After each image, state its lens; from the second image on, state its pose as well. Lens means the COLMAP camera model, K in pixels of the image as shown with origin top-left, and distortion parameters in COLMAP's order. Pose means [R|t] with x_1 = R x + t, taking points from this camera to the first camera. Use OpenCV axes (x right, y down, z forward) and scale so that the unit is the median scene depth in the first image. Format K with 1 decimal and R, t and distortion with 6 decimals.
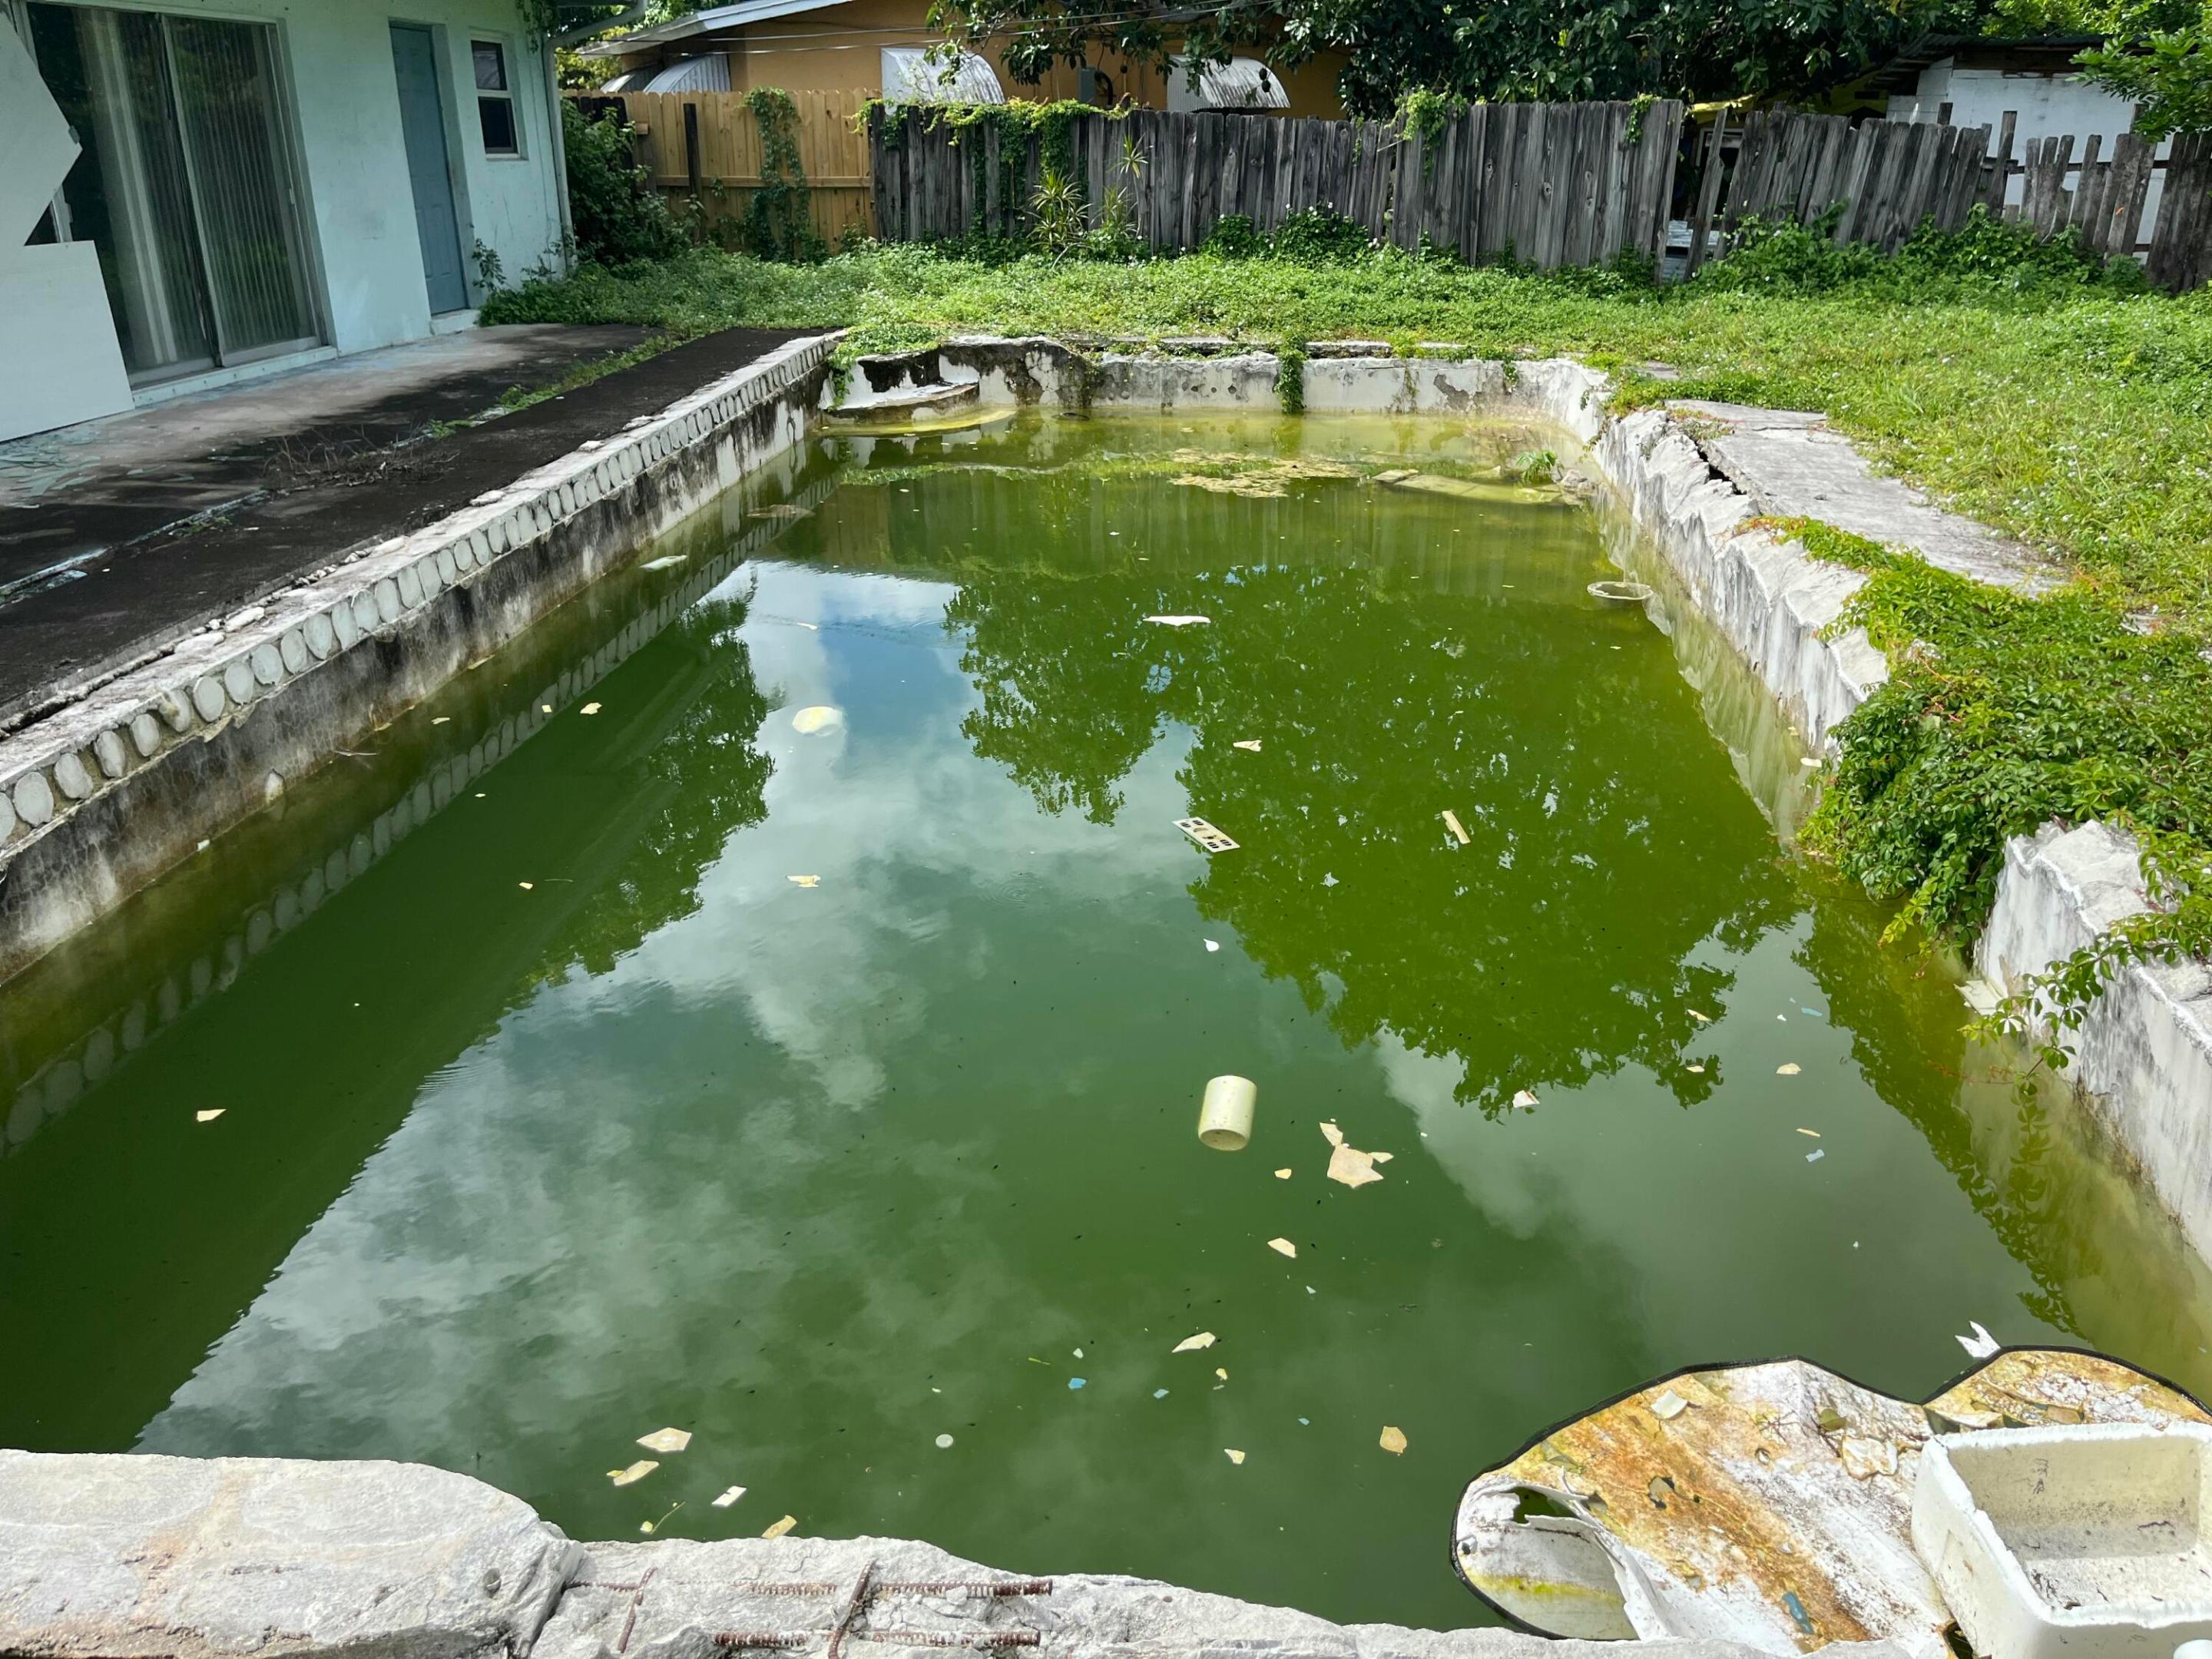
lens RADIAL K [[1703.5, 0, 1108.7], [0, 1703.5, 816.5], [0, 0, 1]] dist [0.046160, -0.068787]
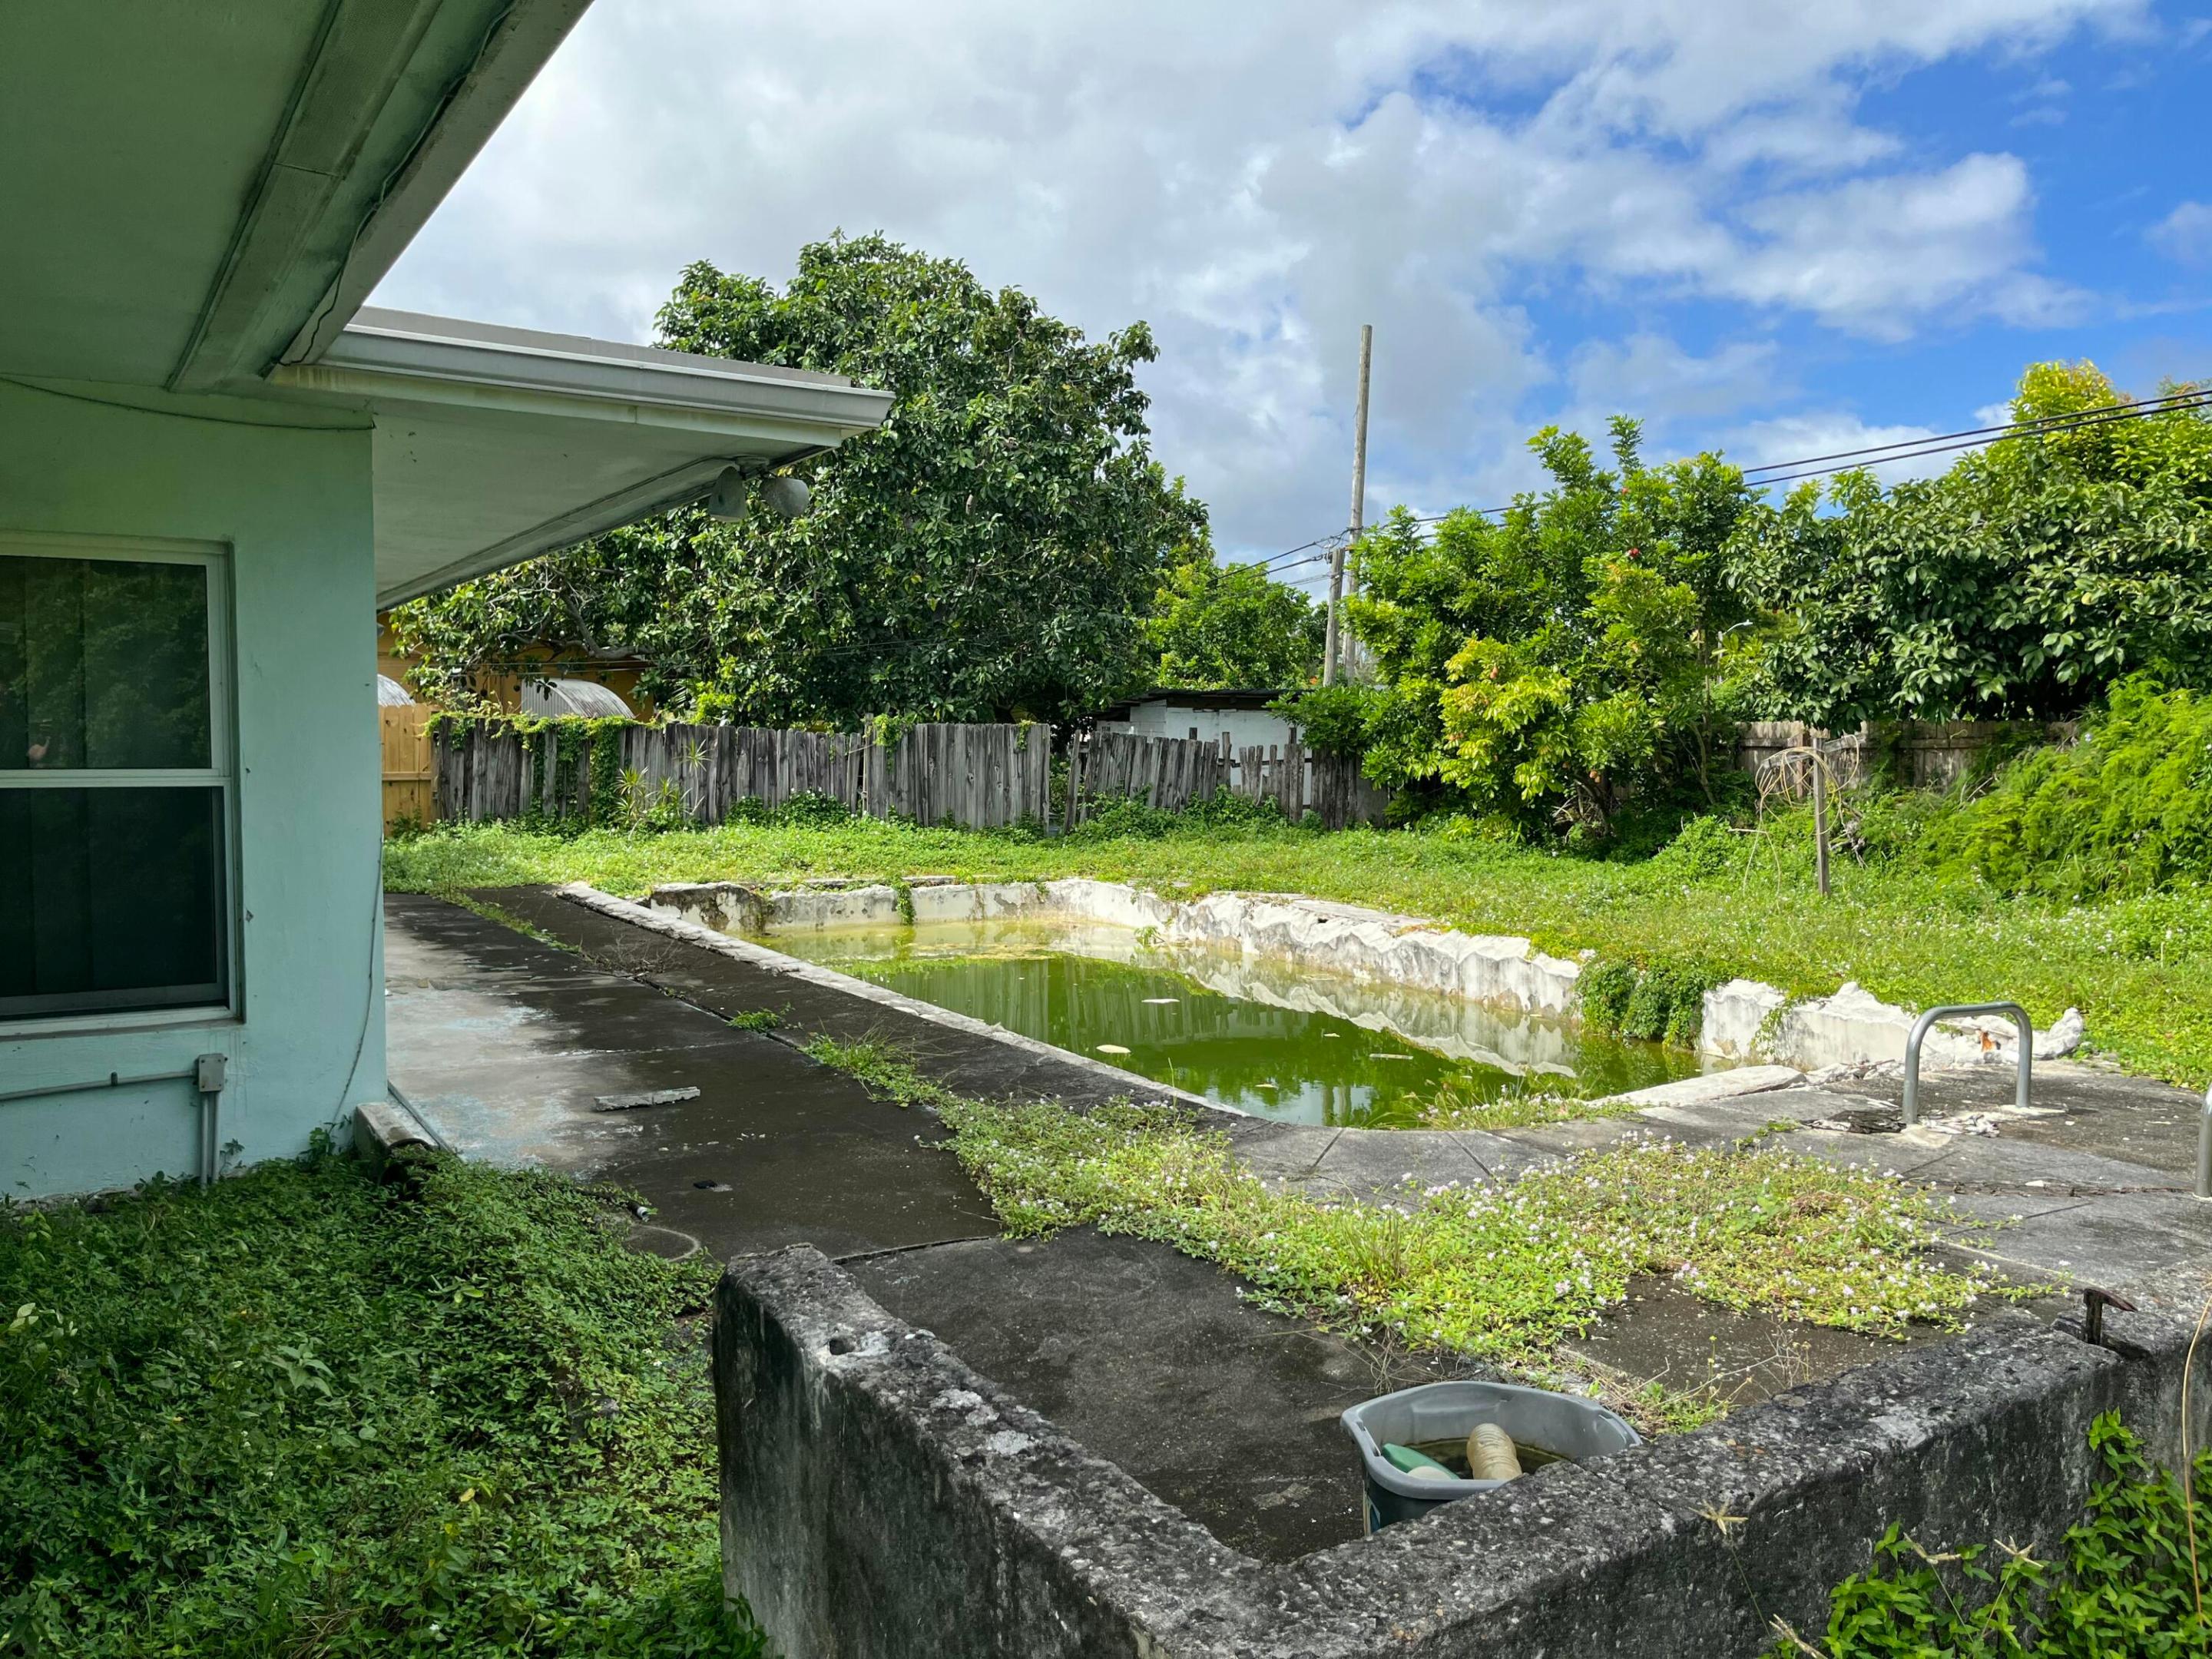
lens RADIAL K [[1703.5, 0, 1112.6], [0, 1703.5, 830.2], [0, 0, 1]] dist [0.046160, -0.068787]
pose [[0.814305, -0.025045, 0.579897, -1.259737], [0.206752, 0.946055, -0.249467, 0.174139], [-0.542366, 0.323037, 0.775555, -0.483727]]
